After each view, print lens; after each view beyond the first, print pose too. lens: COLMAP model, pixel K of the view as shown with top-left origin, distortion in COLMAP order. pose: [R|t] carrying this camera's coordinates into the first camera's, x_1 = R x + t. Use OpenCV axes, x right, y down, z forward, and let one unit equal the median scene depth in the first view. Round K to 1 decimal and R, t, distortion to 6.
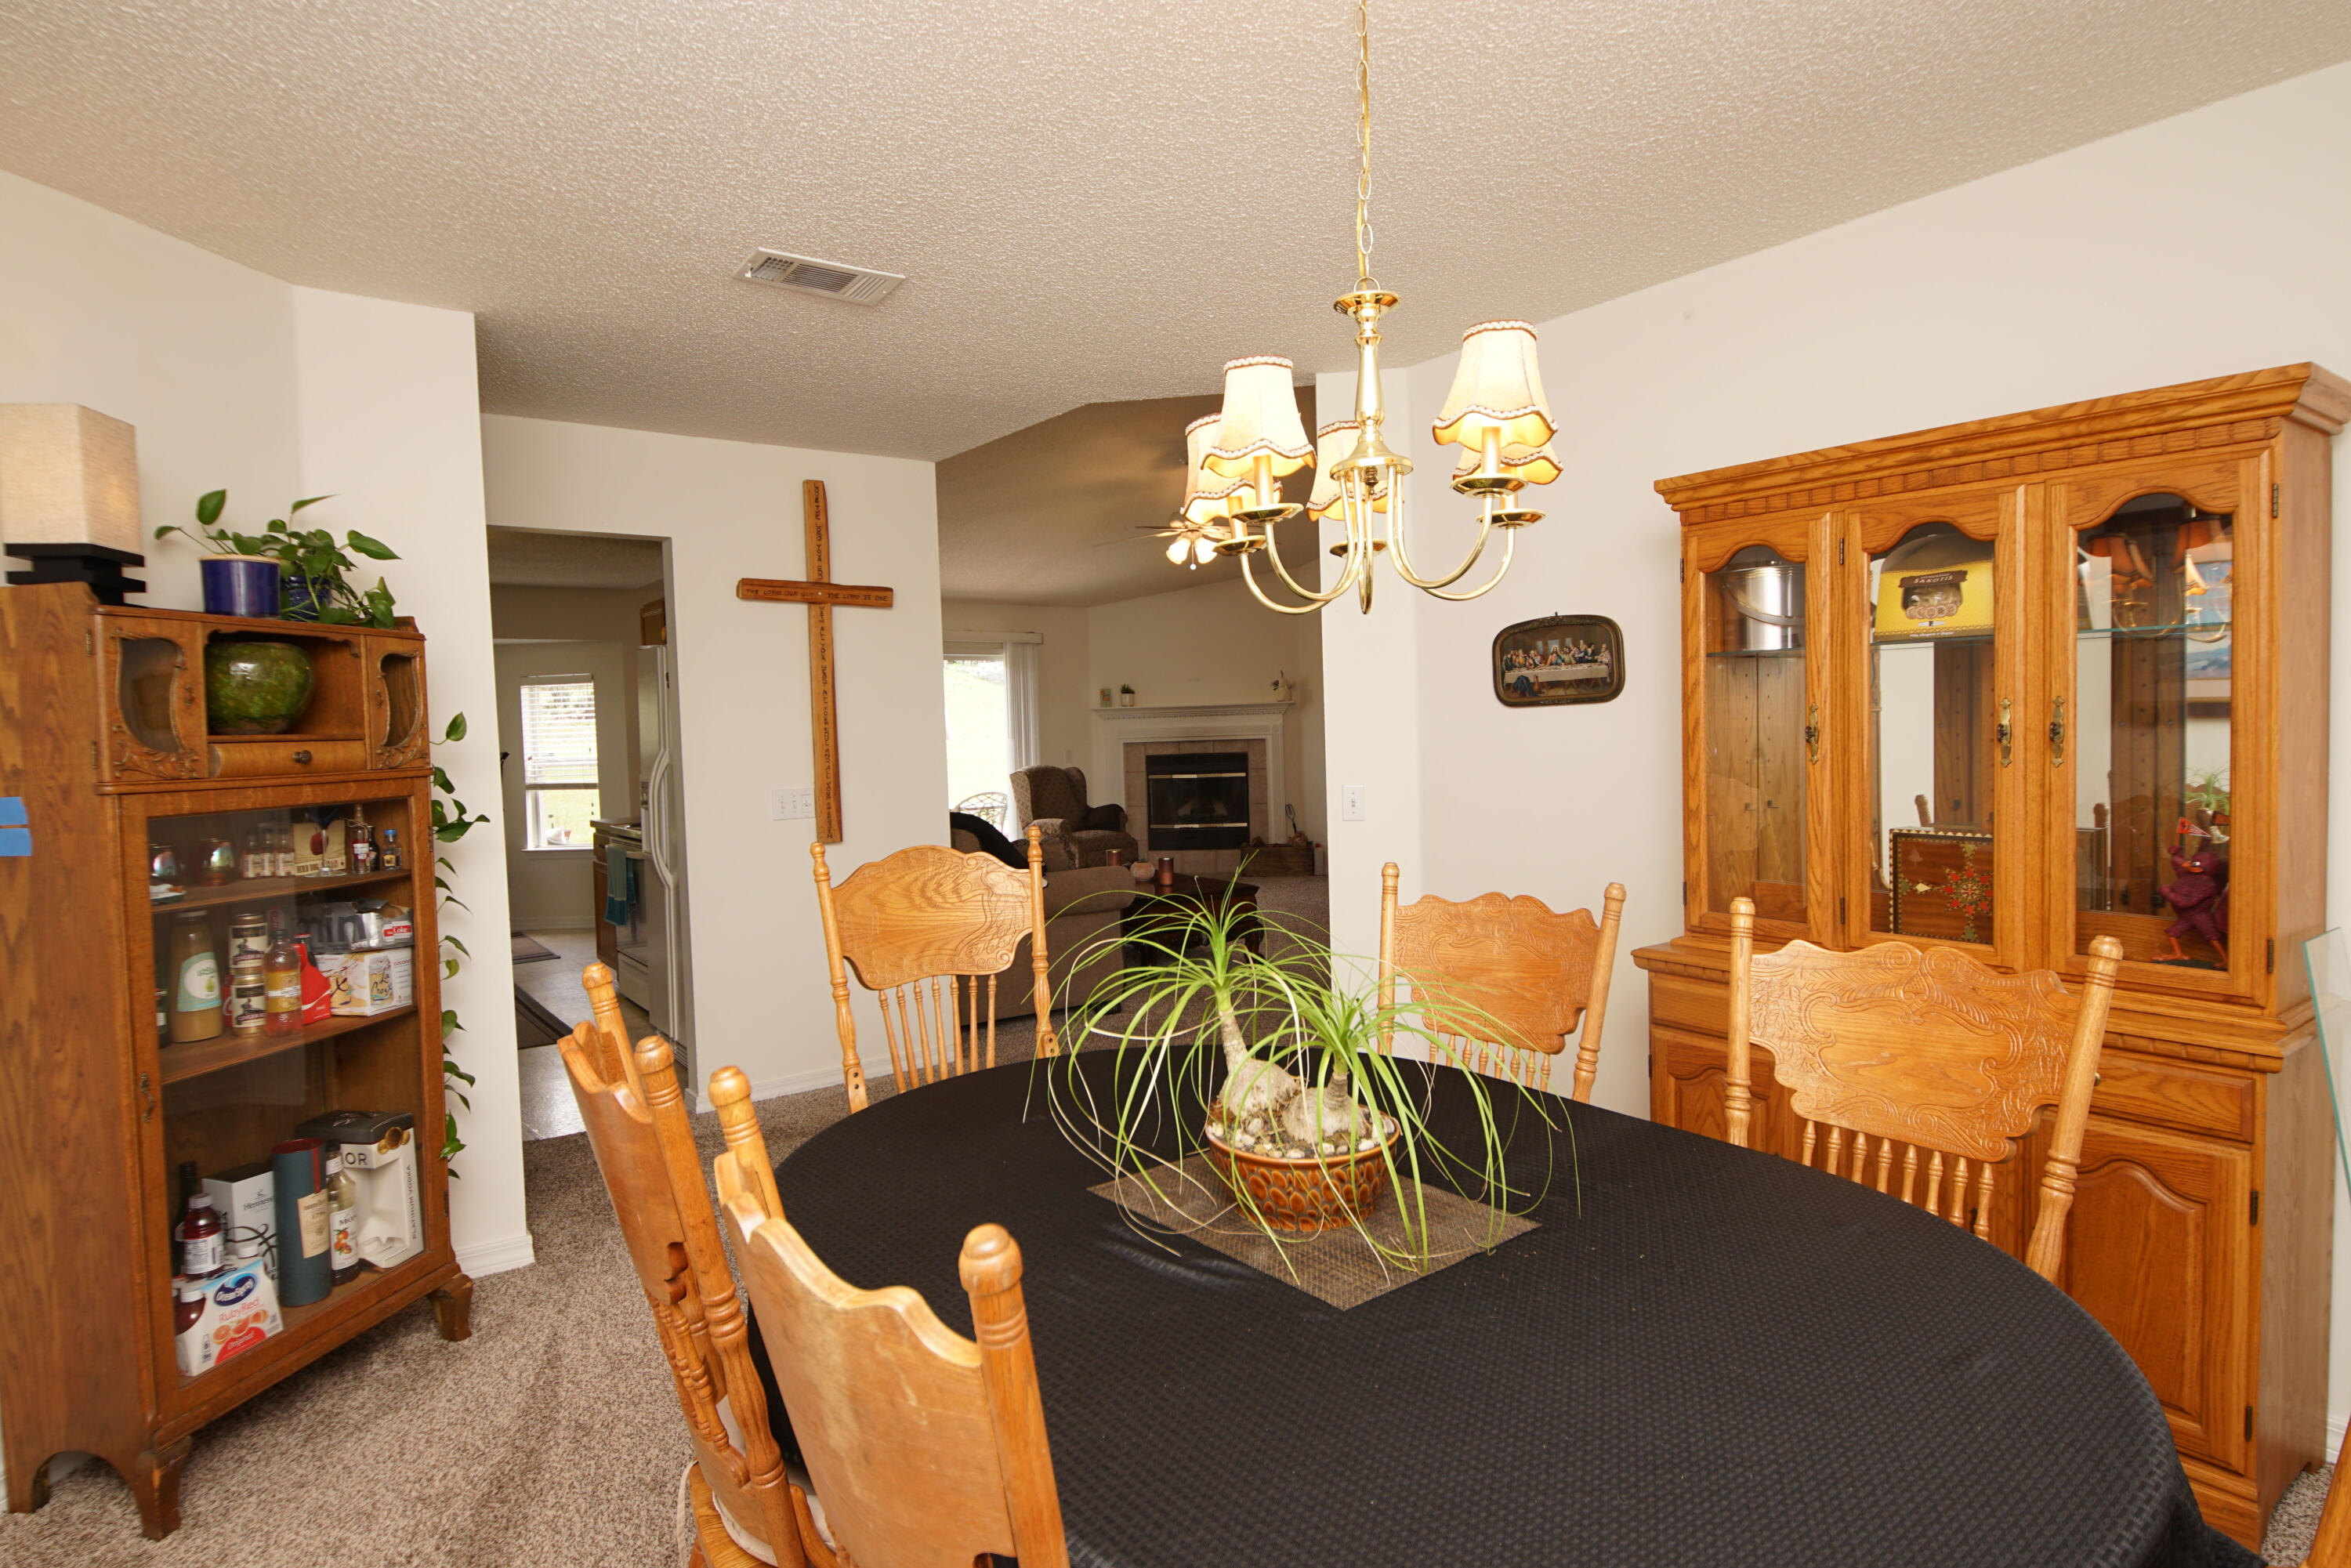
lens RADIAL K [[1268.4, 0, 1181.7], [0, 1268.4, 783.7], [0, 0, 1]] dist [0.016744, -0.022835]
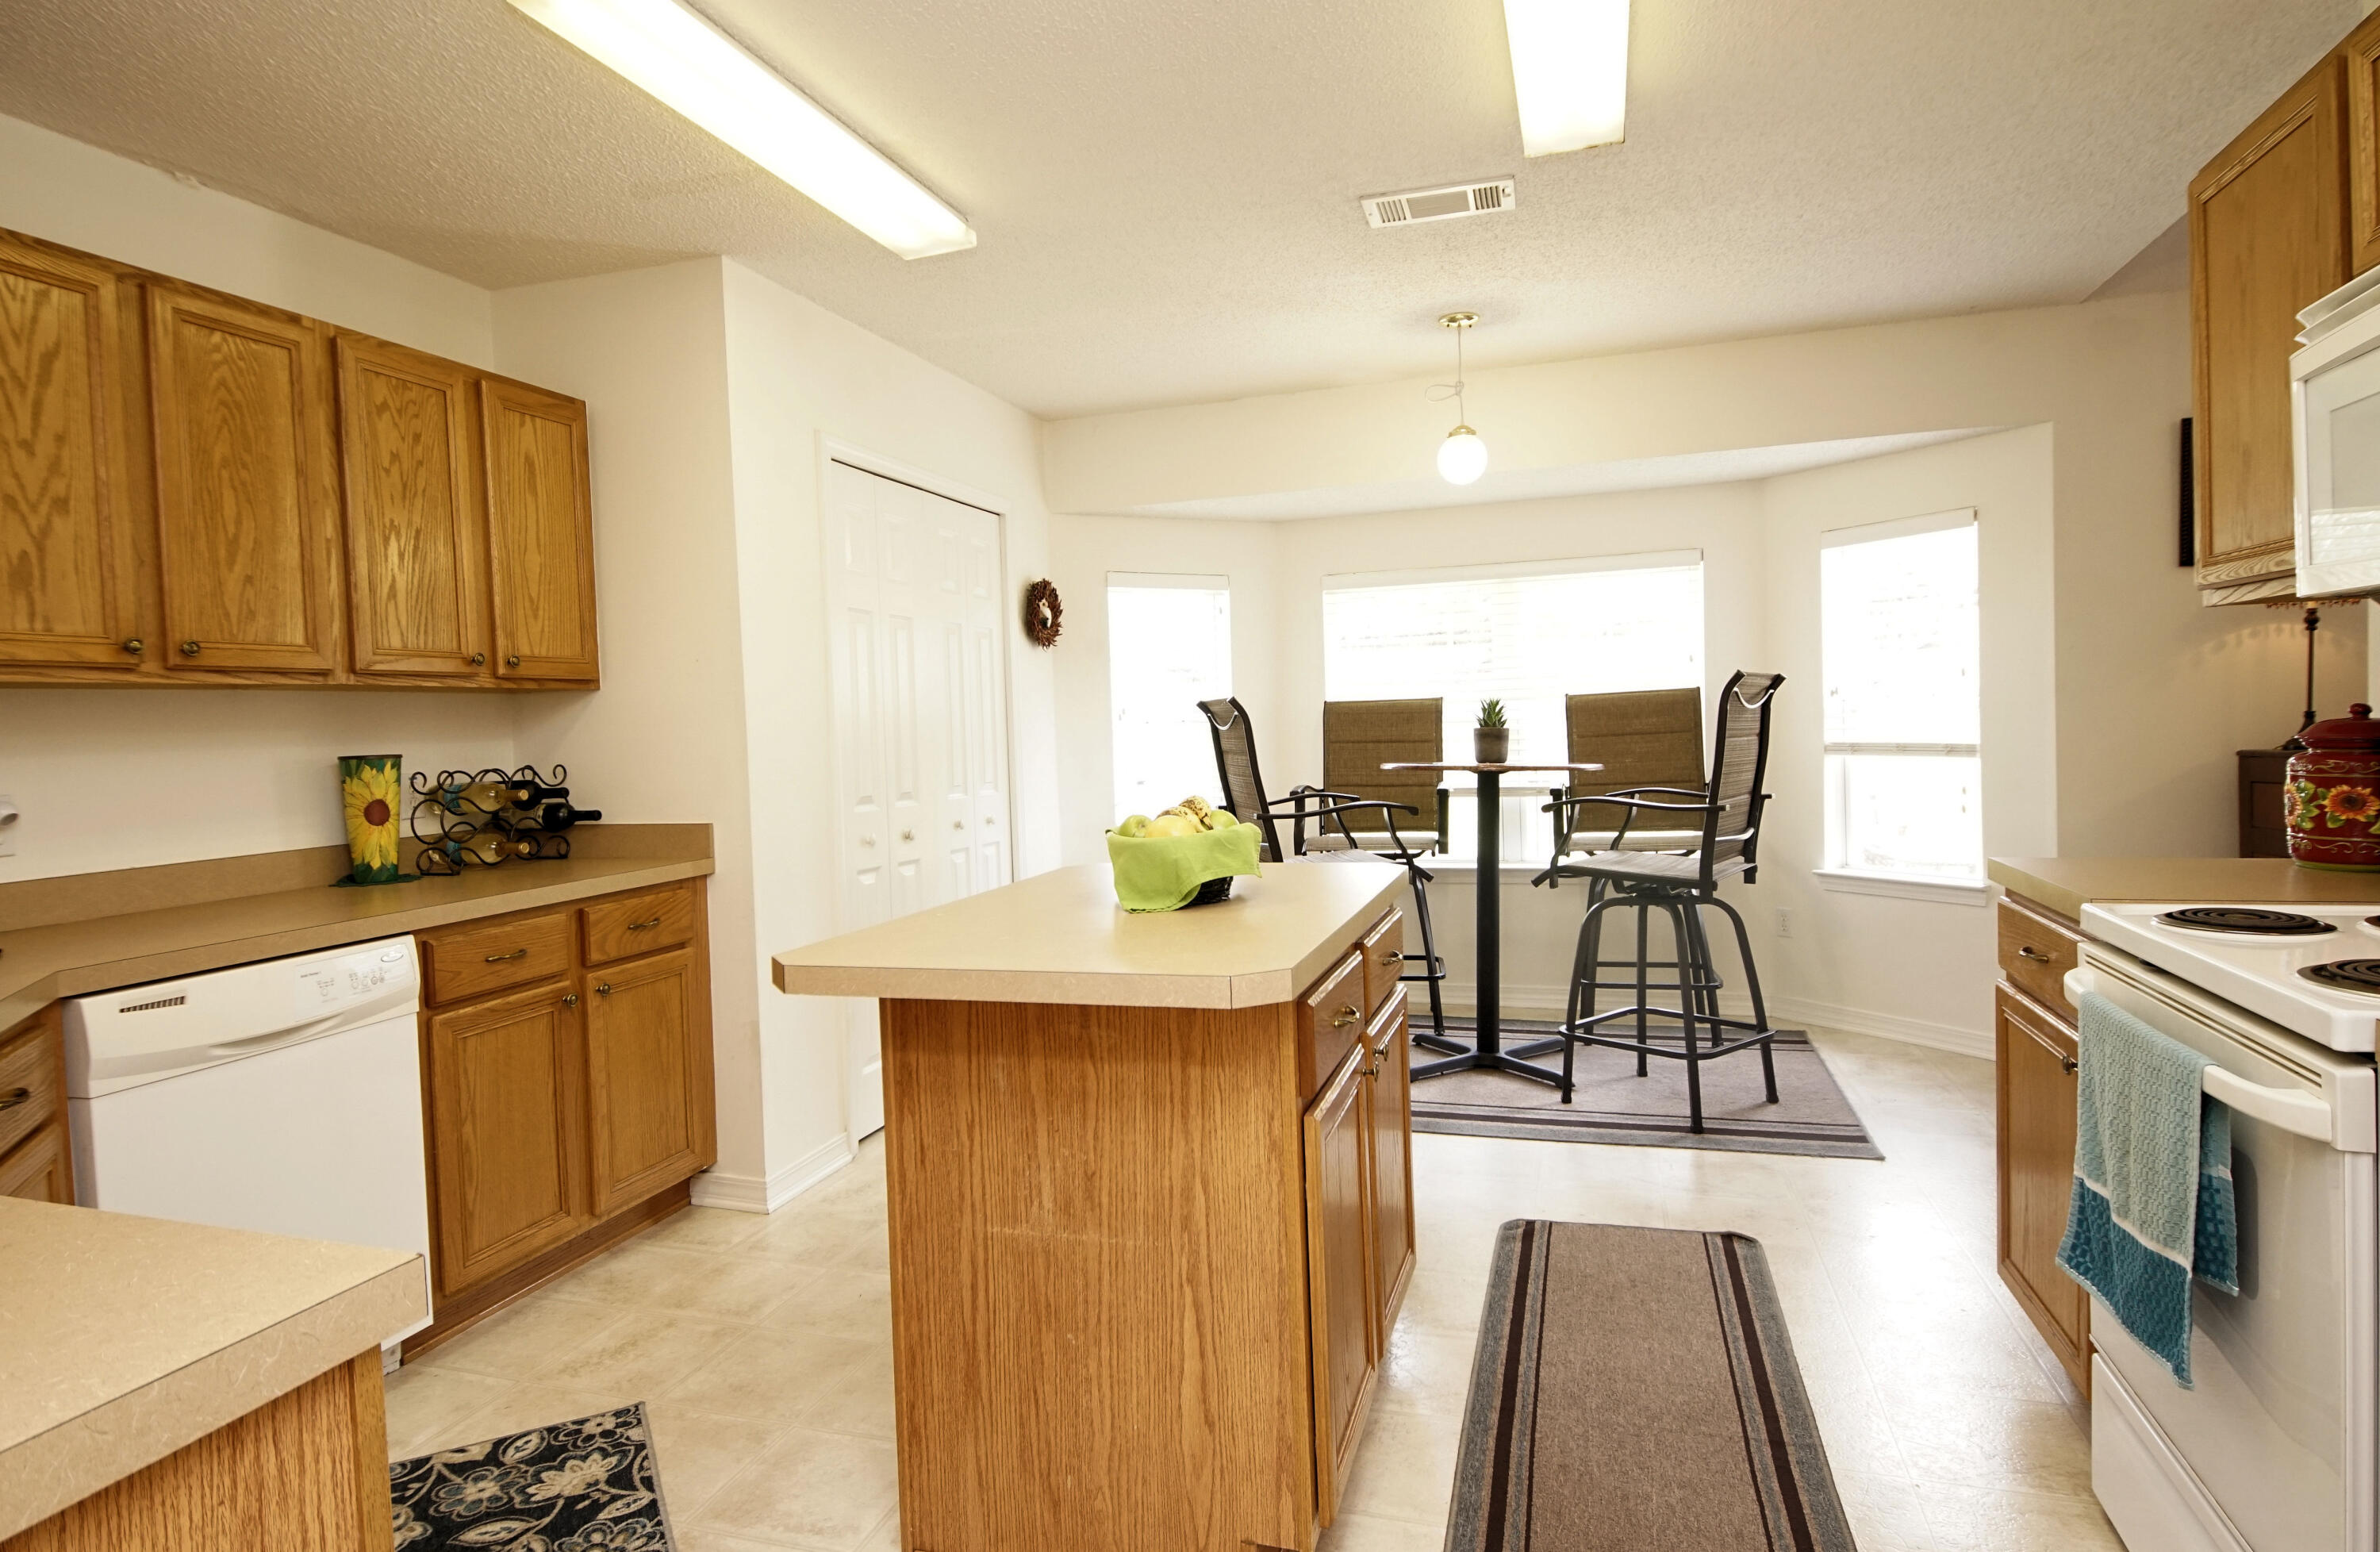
lens RADIAL K [[1314.7, 0, 1153.3], [0, 1314.7, 763.0], [0, 0, 1]] dist [0.011352, -0.017790]
pose [[0.567902, 0.039772, -0.822135, -0.237091], [-0.026428, 0.999198, 0.030083, -0.000116], [0.822672, 0.004643, 0.568498, 0.484647]]
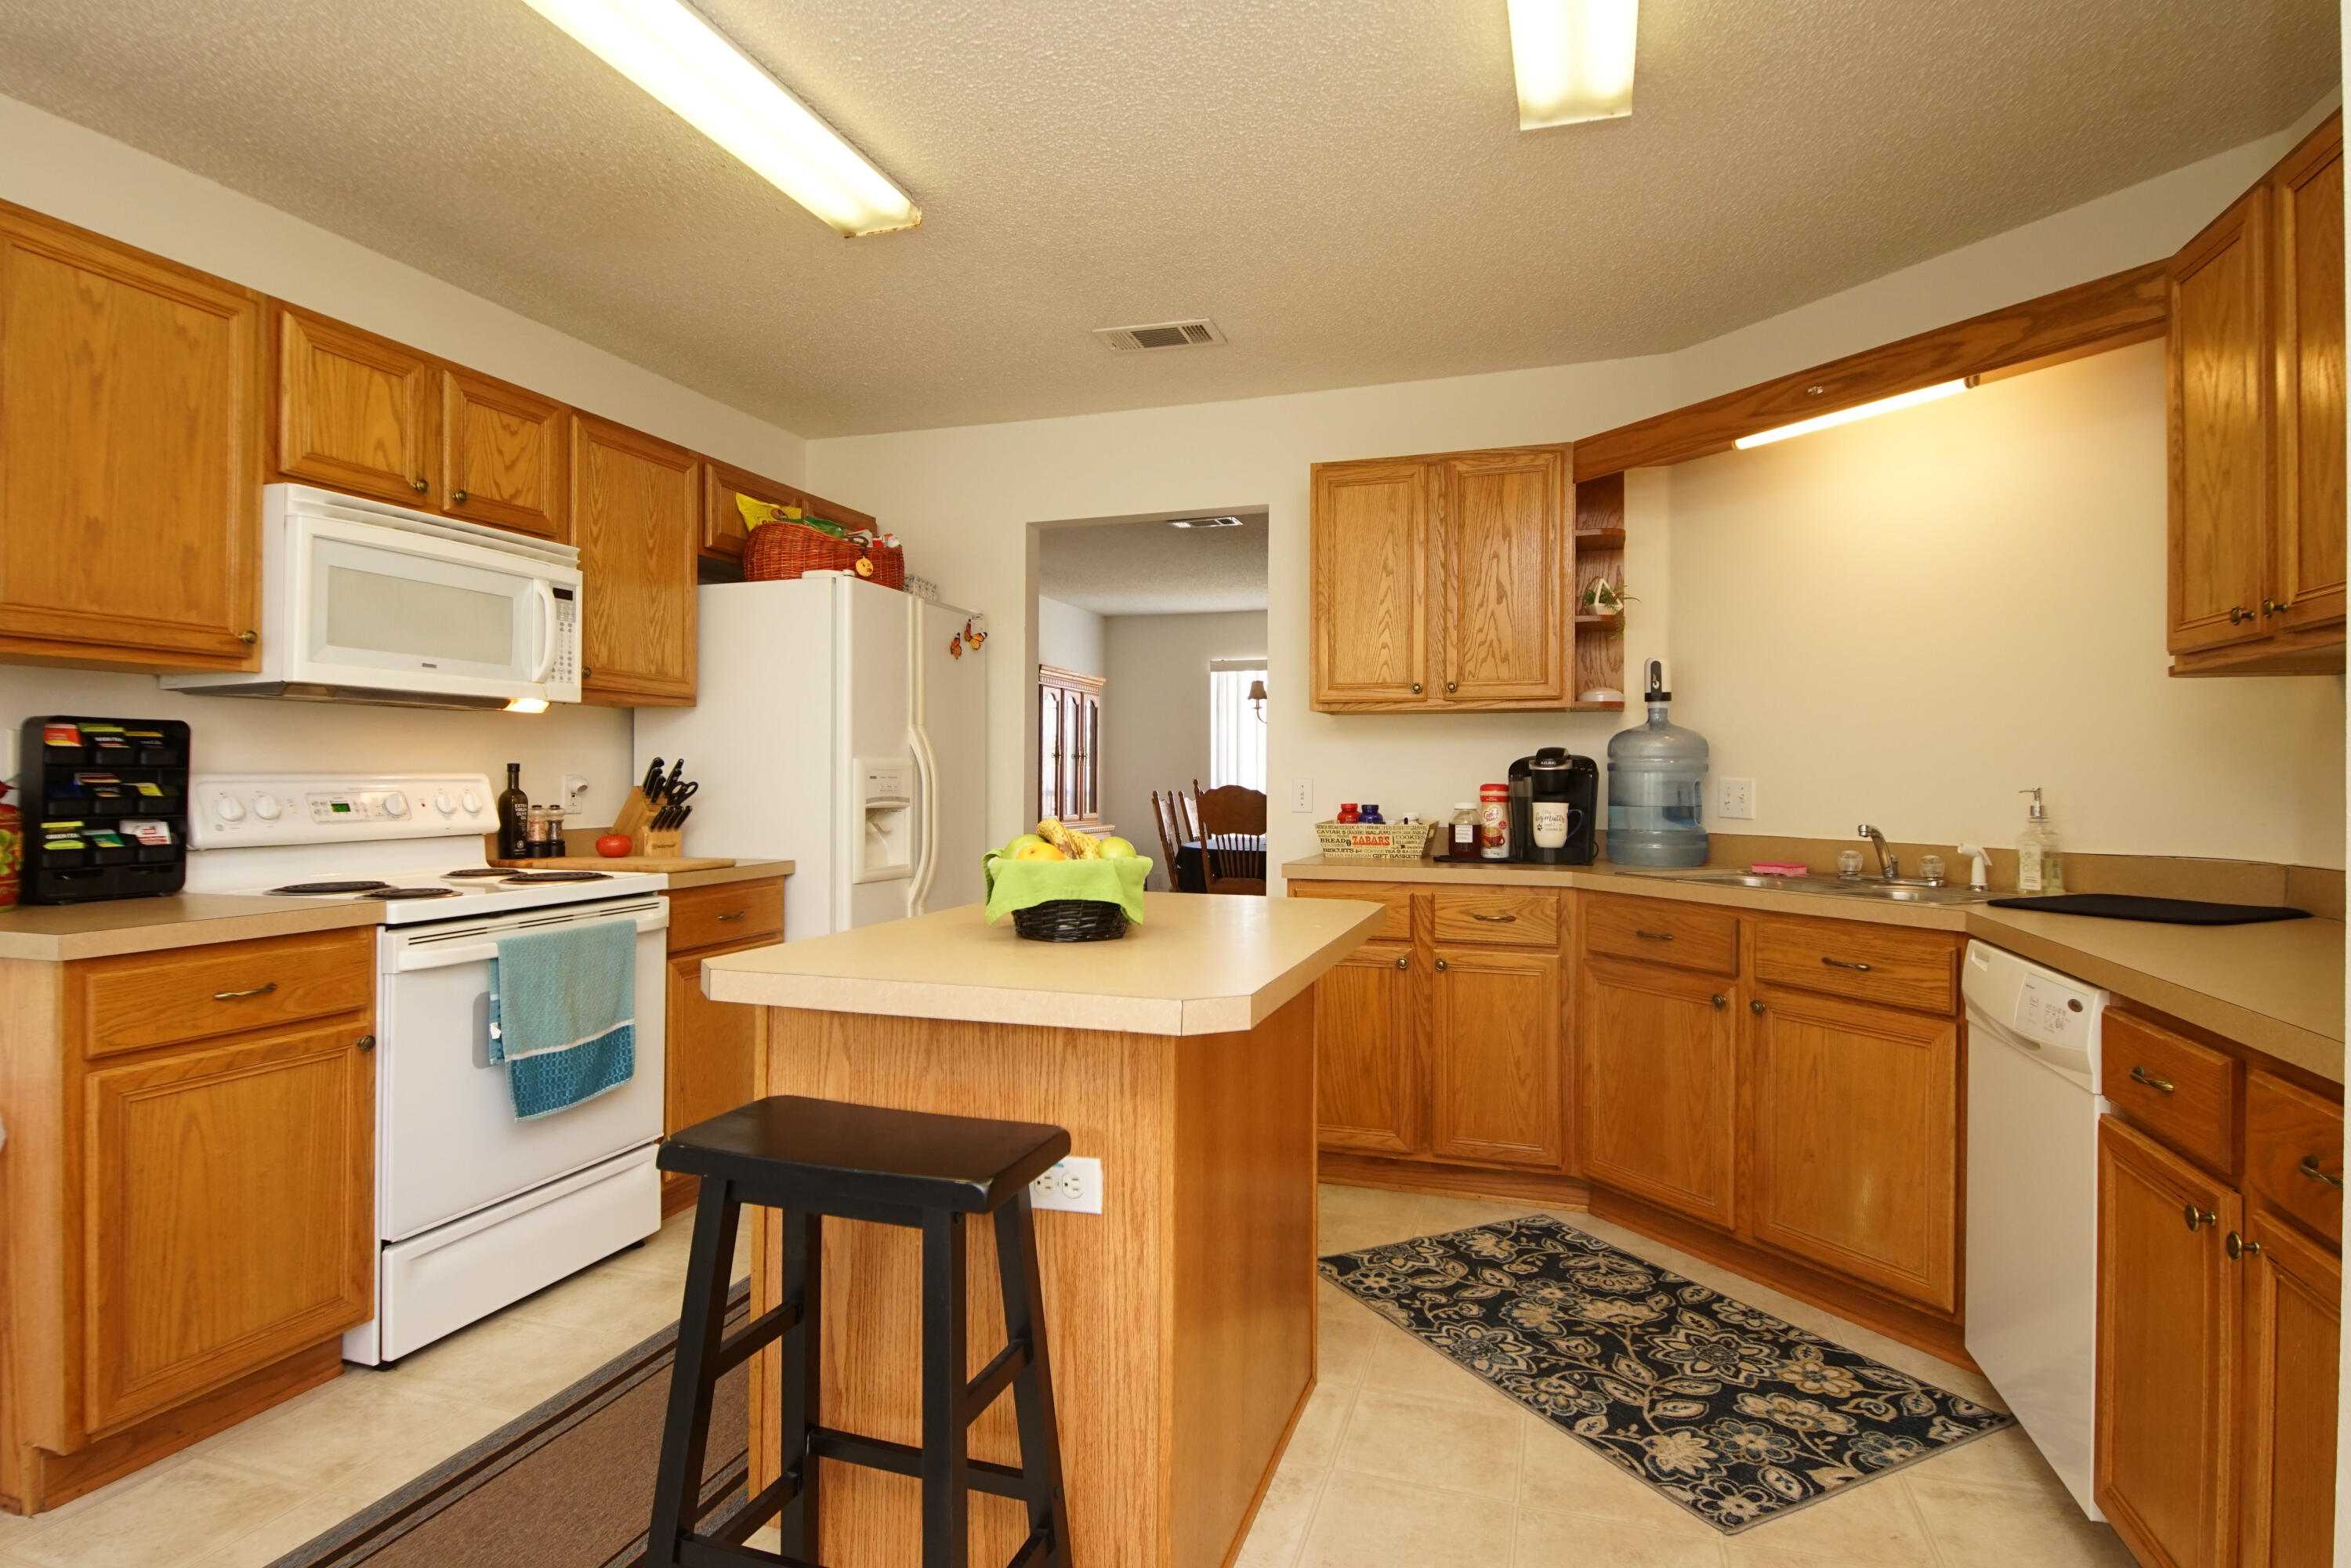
lens RADIAL K [[1268.4, 0, 1186.1], [0, 1268.4, 774.9], [0, 0, 1]] dist [0.016744, -0.022835]
pose [[-0.588387, 0.030691, 0.807997, -0.622489], [0.057477, 0.998339, 0.003934, 0.006152], [-0.806534, 0.048756, -0.589174, 0.738597]]
